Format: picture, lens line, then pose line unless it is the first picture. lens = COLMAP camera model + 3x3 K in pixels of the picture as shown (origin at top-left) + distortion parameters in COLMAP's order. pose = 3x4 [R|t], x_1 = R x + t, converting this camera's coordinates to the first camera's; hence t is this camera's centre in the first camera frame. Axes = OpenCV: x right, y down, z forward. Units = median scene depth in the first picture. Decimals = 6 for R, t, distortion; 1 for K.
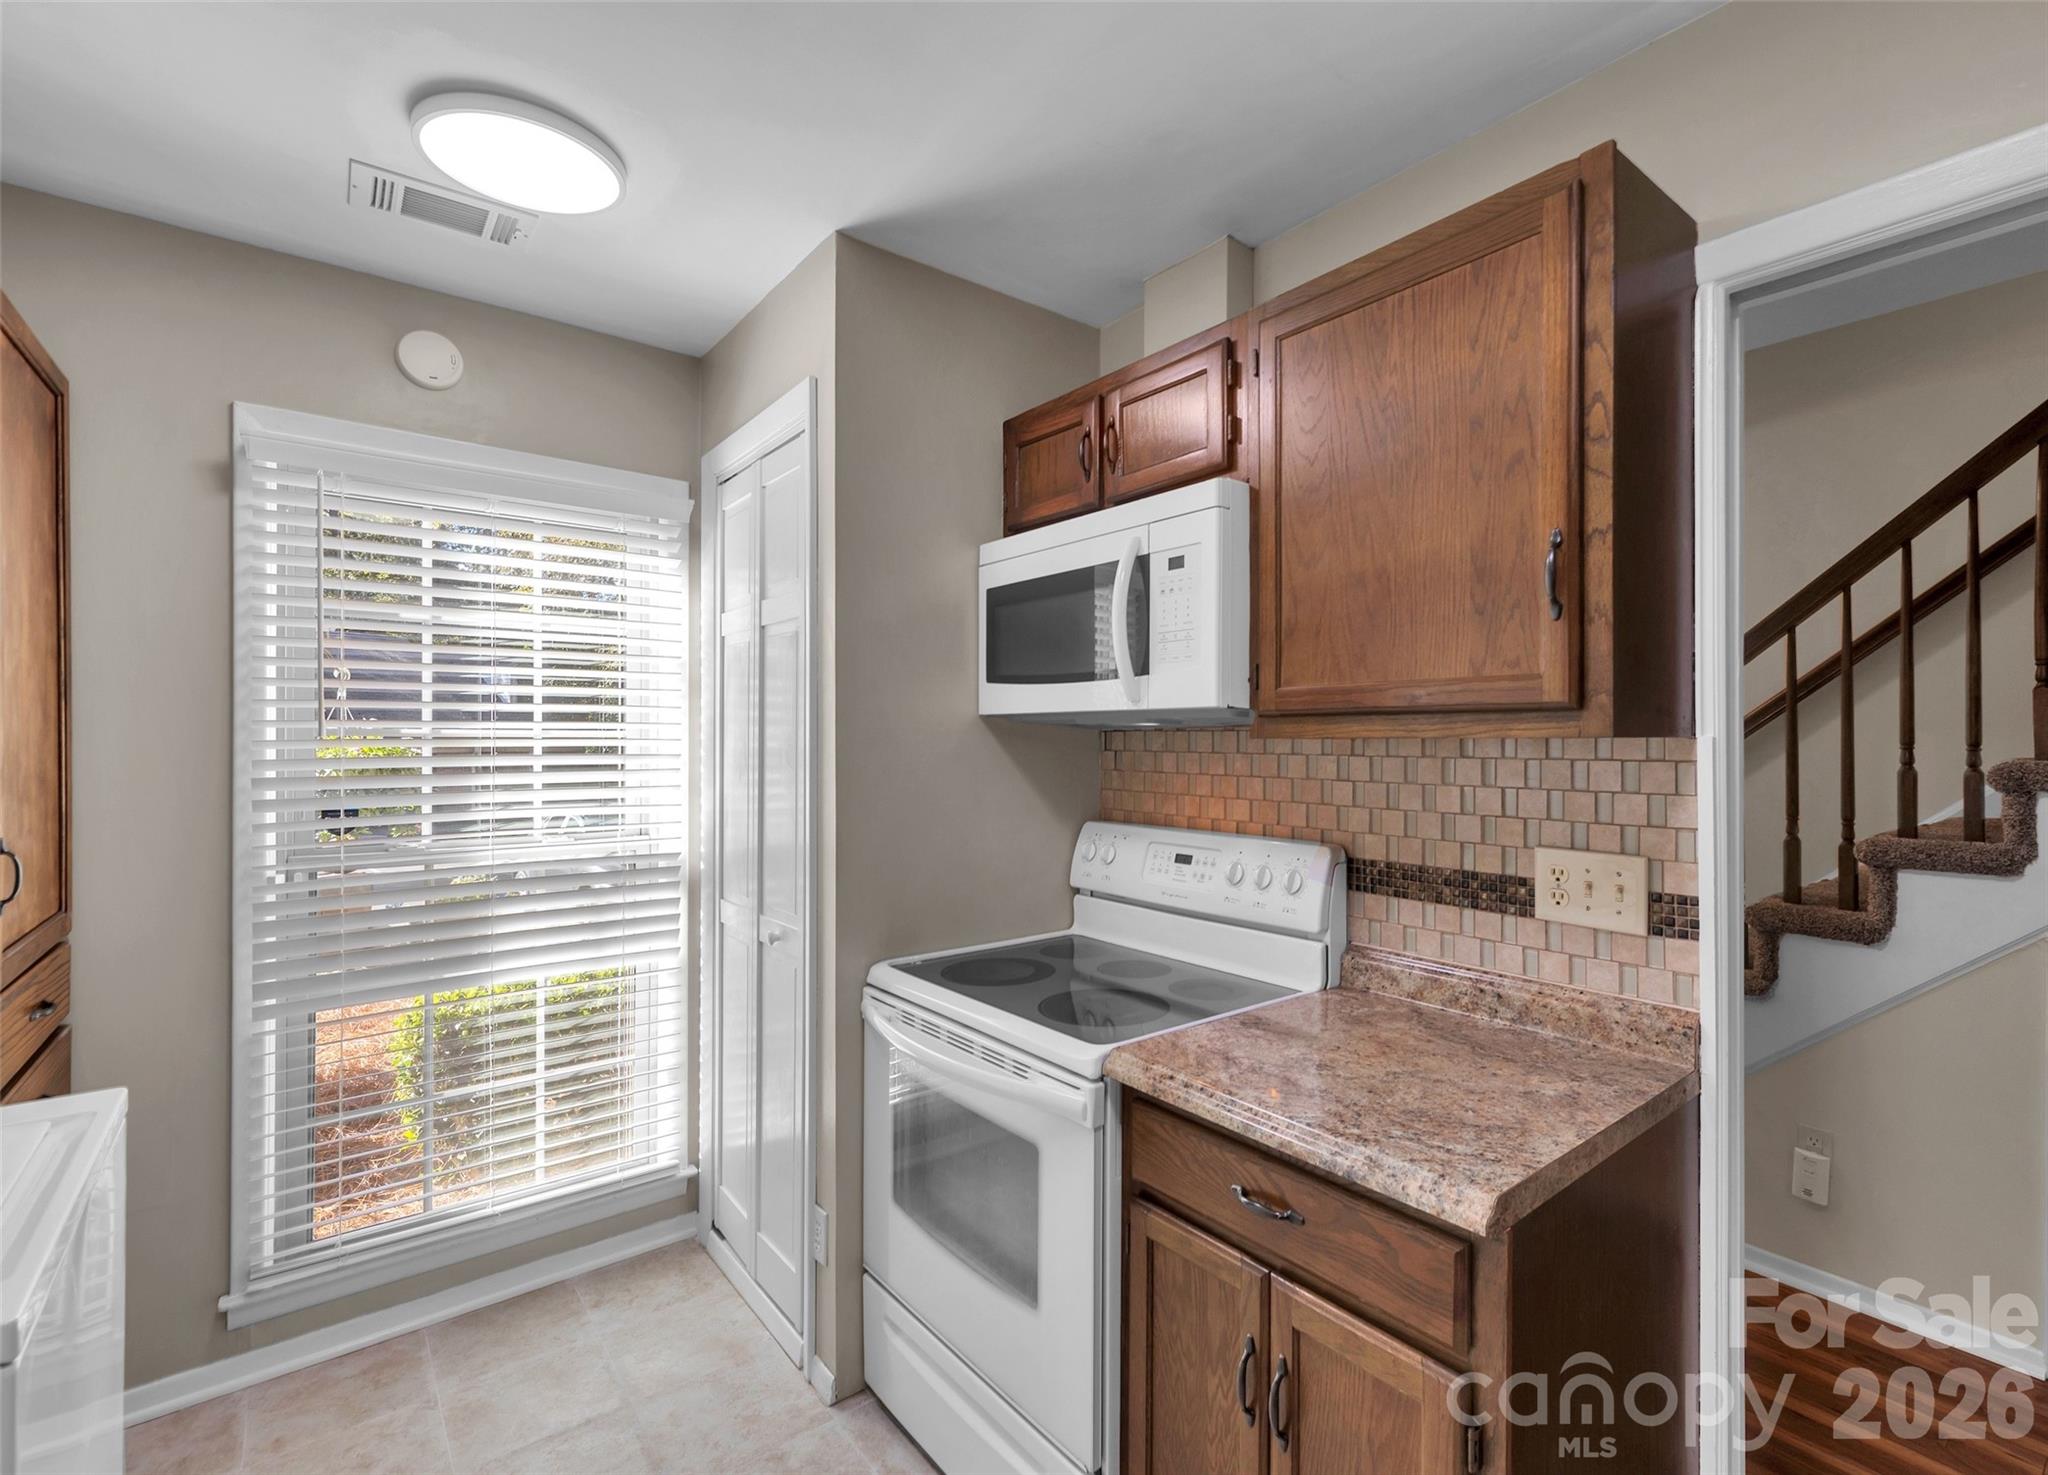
lens RADIAL K [[982.5, 0, 1069.0], [0, 982.5, 743.0], [0, 0, 1]] dist [0.015824, -0.000392]
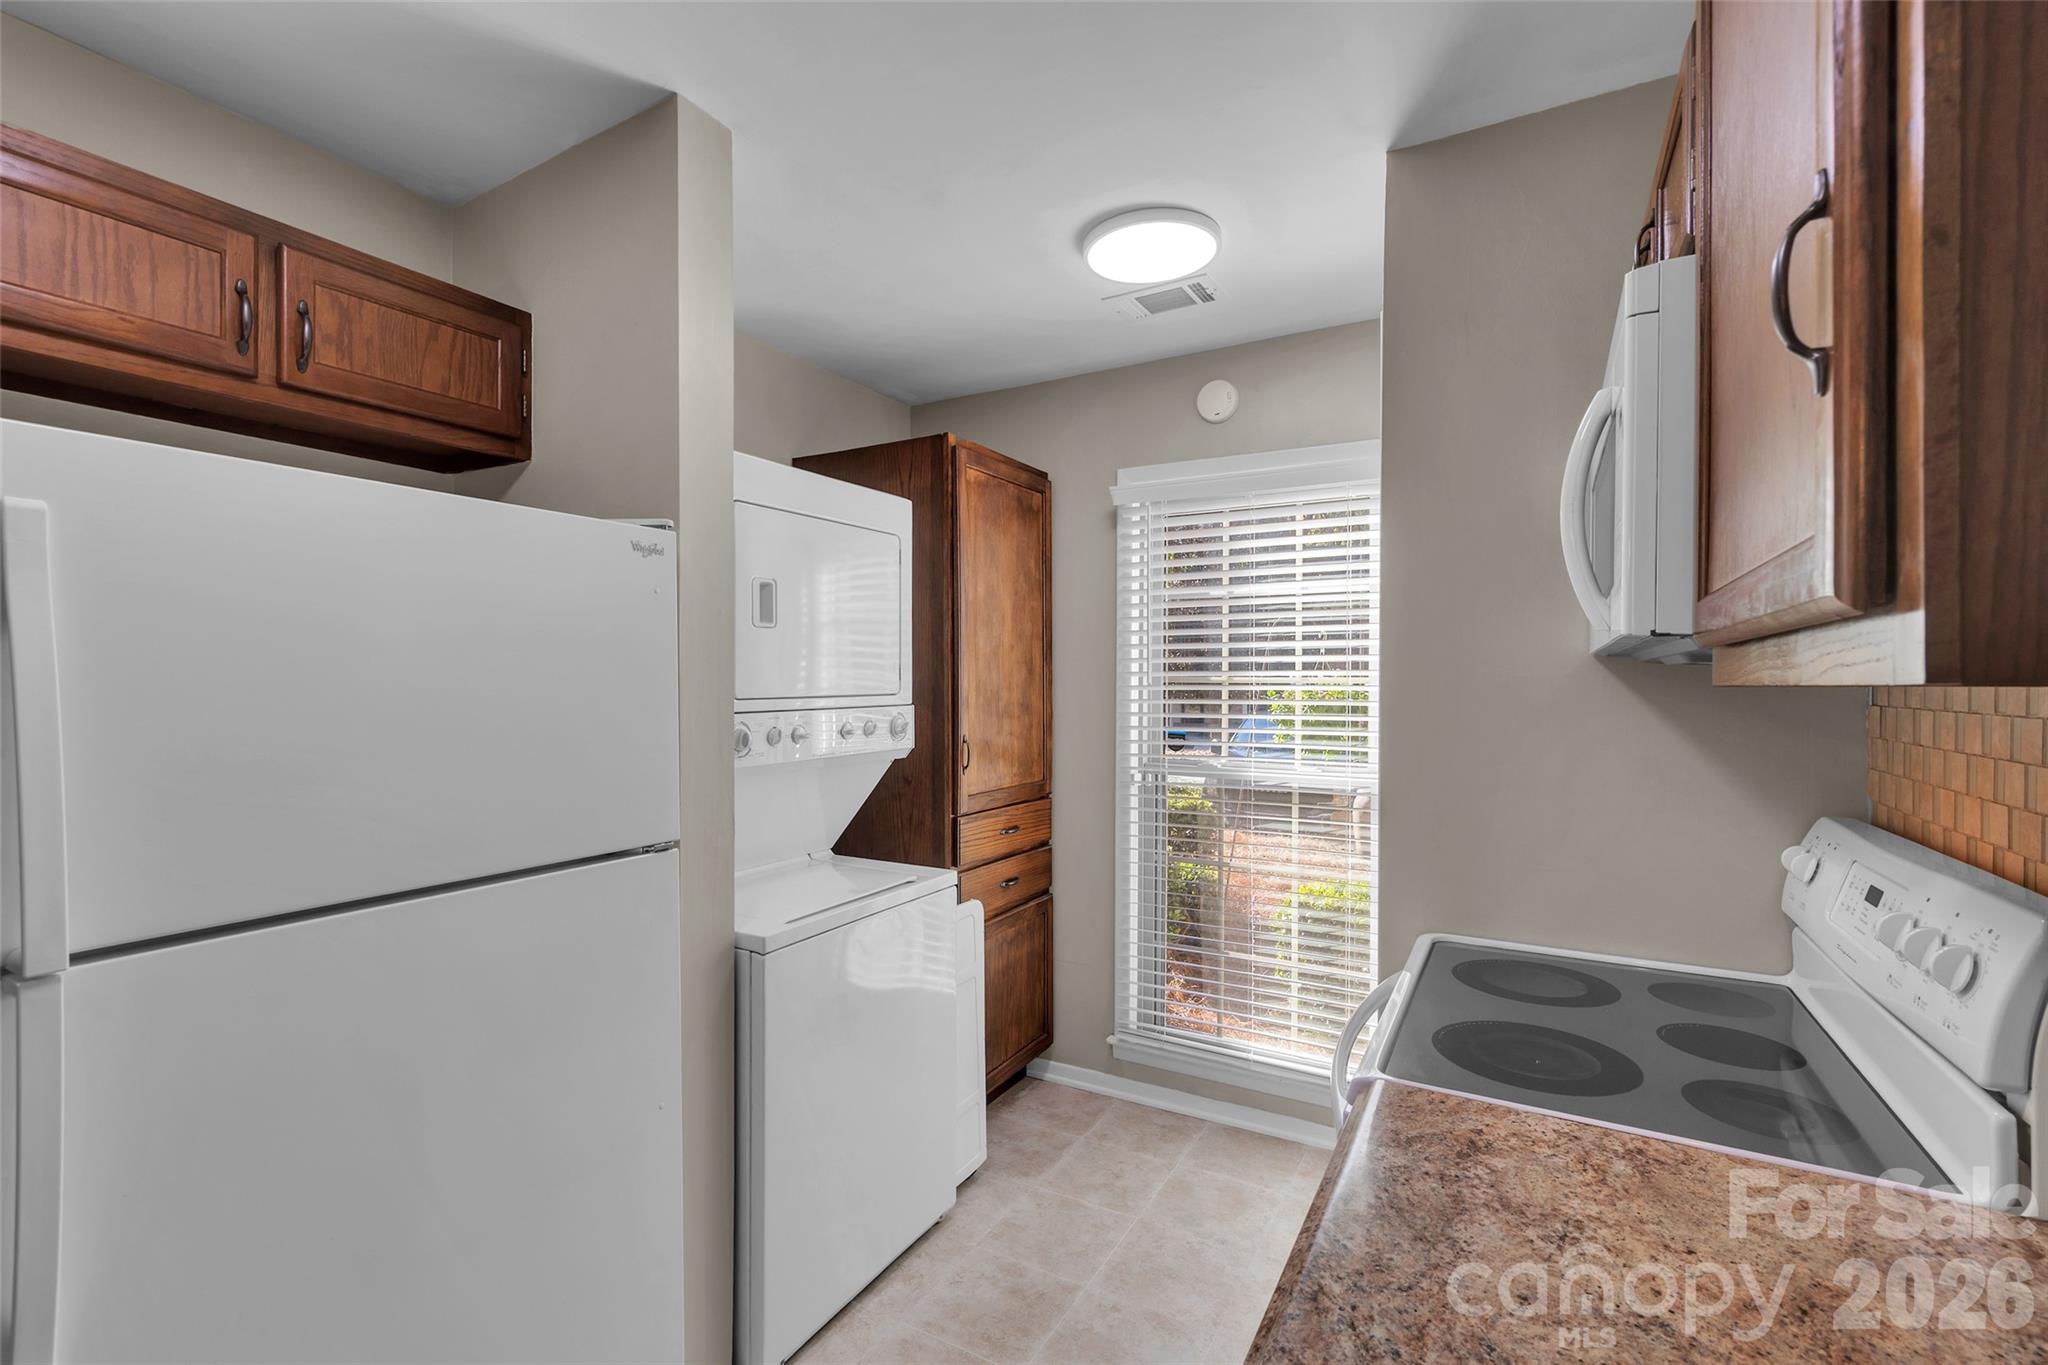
lens RADIAL K [[925.8, 0, 1025.7], [0, 925.8, 684.5], [0, 0, 1]] dist [0.008424, -0.000464]
pose [[0.340501, 0.003427, -0.940238, 0.436037], [-0.007292, 0.999973, 0.001004, -0.003269], [0.940216, 0.006514, 0.340517, 0.323908]]
